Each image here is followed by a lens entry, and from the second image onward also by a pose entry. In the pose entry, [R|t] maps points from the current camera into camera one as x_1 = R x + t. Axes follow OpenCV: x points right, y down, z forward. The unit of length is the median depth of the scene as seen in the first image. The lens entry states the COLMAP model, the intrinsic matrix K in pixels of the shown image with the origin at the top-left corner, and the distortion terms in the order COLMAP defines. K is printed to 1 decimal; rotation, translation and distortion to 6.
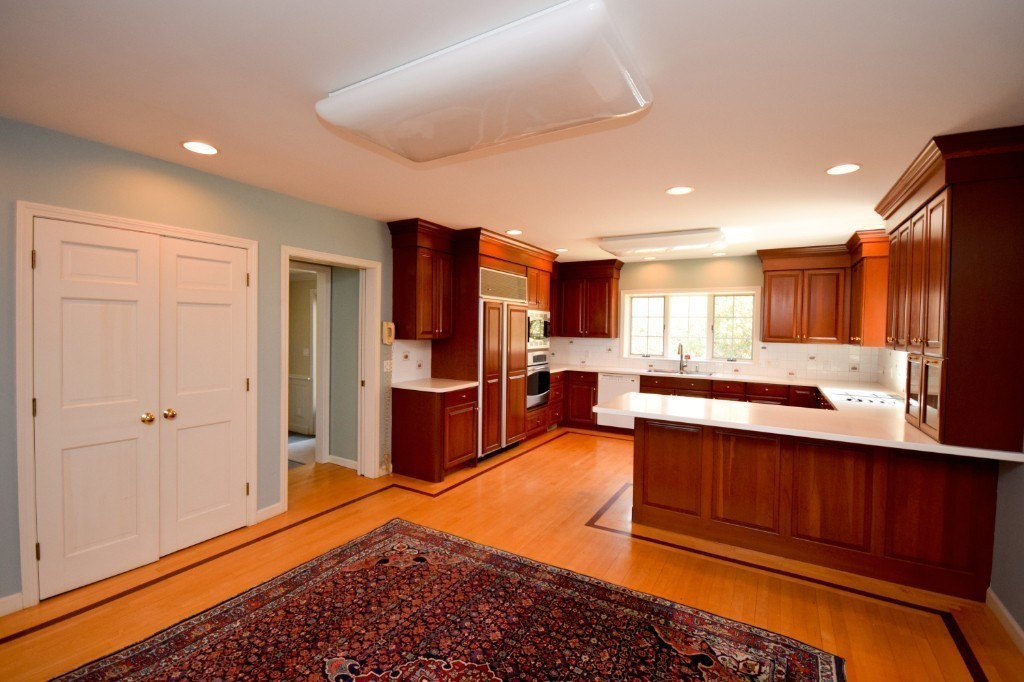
lens RADIAL K [[448.2, 0, 520.3], [0, 448.2, 339.7], [0, 0, 1]] dist [-0.001271, -0.000720]
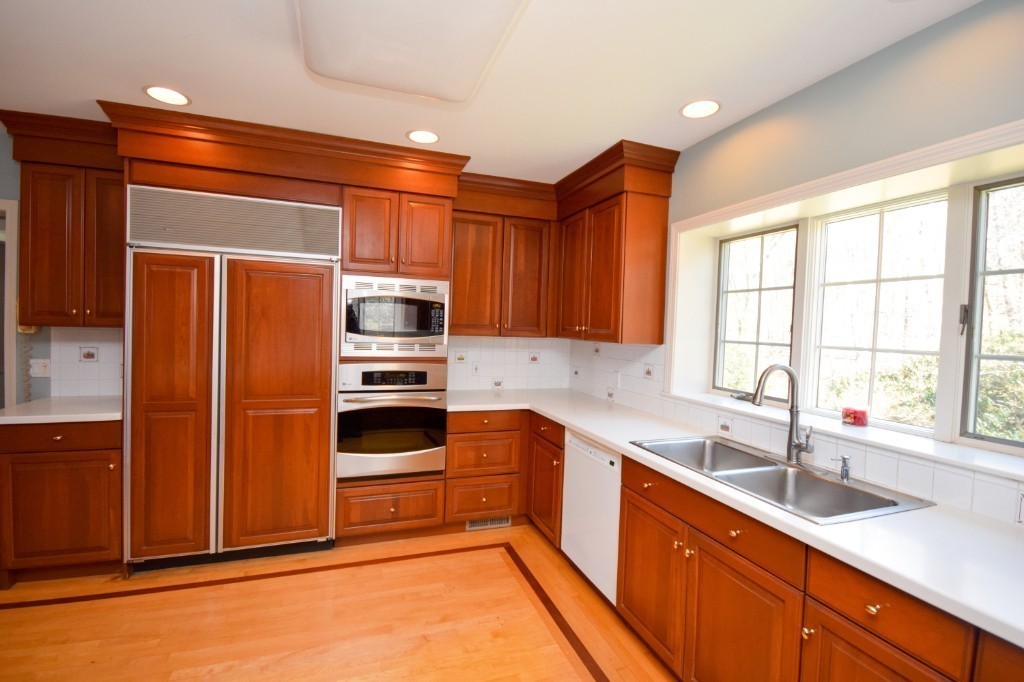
lens RADIAL K [[448.2, 0, 503.8], [0, 448.2, 339.1], [0, 0, 1]] dist [-0.001271, -0.000720]
pose [[0.752761, 0.037549, -0.657222, 0.453729], [-0.039055, 0.999161, 0.012353, -0.010406], [0.657134, 0.016368, 0.753596, 0.734372]]
